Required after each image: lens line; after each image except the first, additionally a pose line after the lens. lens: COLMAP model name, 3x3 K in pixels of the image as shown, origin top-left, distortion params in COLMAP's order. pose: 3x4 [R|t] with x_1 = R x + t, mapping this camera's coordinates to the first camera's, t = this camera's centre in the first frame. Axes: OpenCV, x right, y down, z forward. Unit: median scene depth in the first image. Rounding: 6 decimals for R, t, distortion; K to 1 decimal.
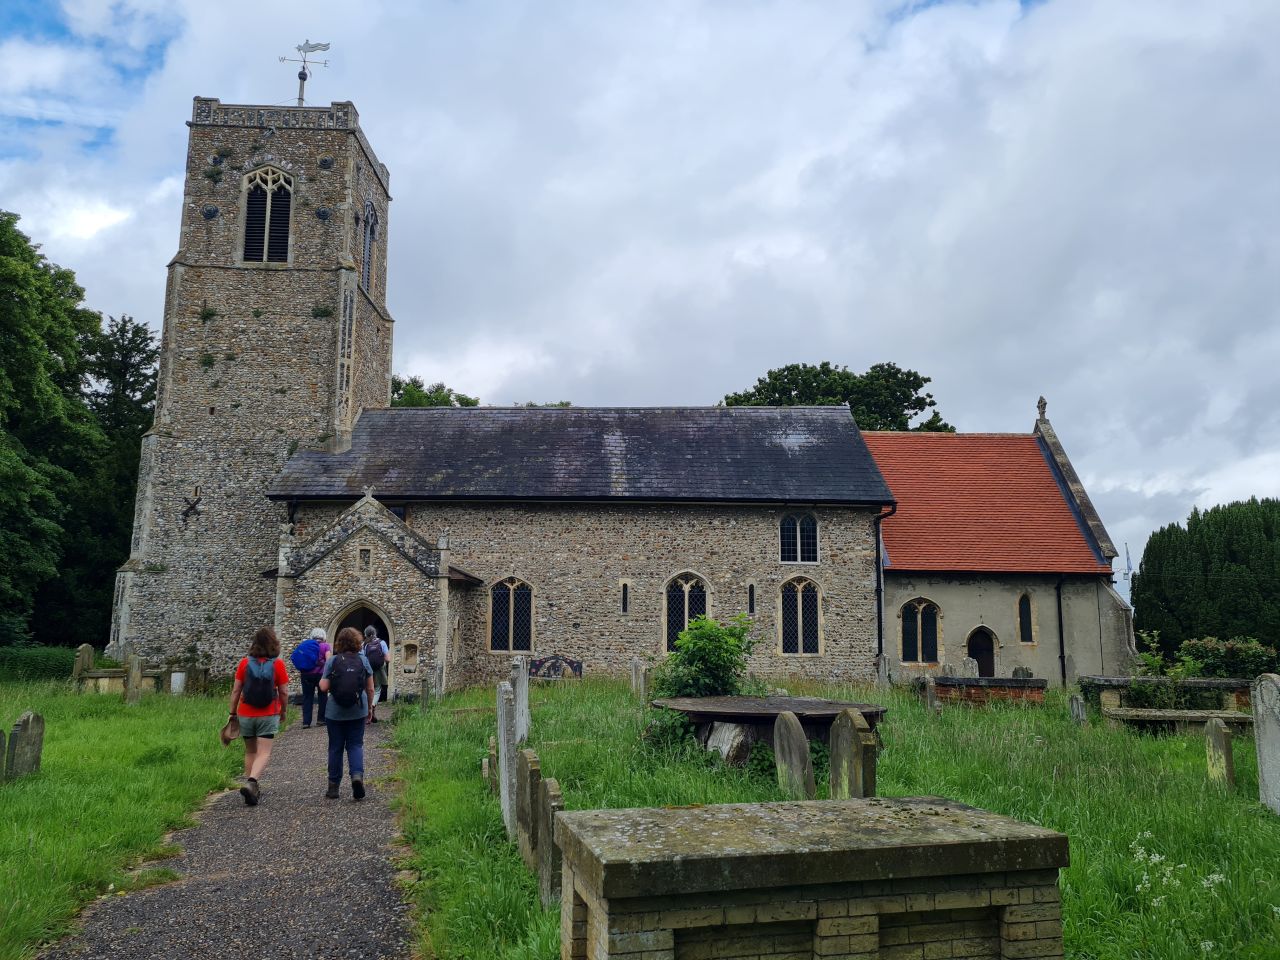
lens RADIAL K [[966.9, 0, 640.0], [0, 966.9, 480.0], [0, 0, 1]] dist [0.099721, -0.000374]
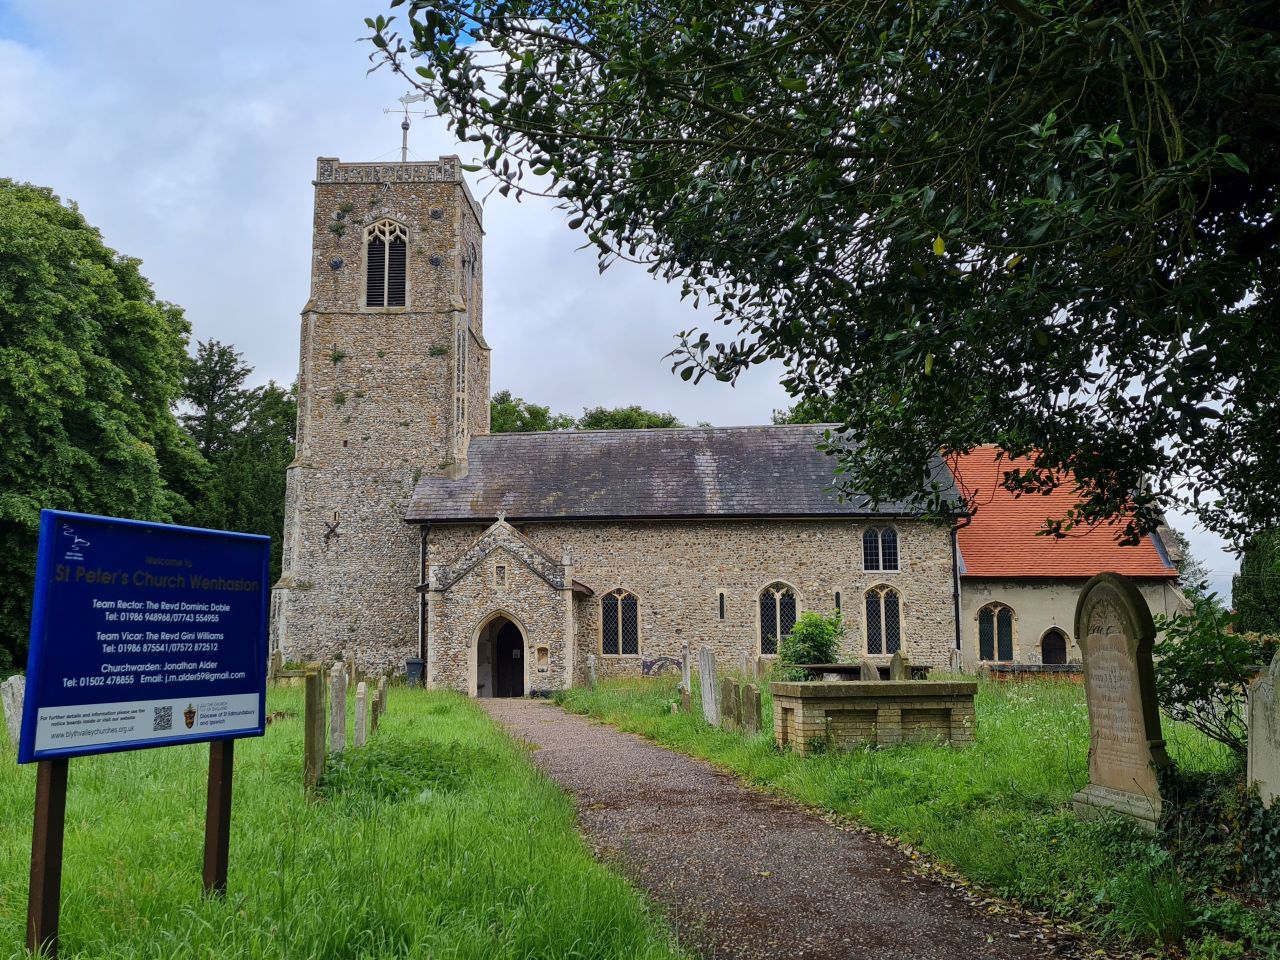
lens RADIAL K [[1122.0, 0, 640.0], [0, 1122.0, 480.0], [0, 0, 1]] dist [0.107774, 0.004957]
pose [[0.998422, -0.022307, -0.051530, -0.037852], [0.022504, 0.999741, 0.003243, -0.026709], [0.051444, -0.004397, 0.998666, -0.271657]]
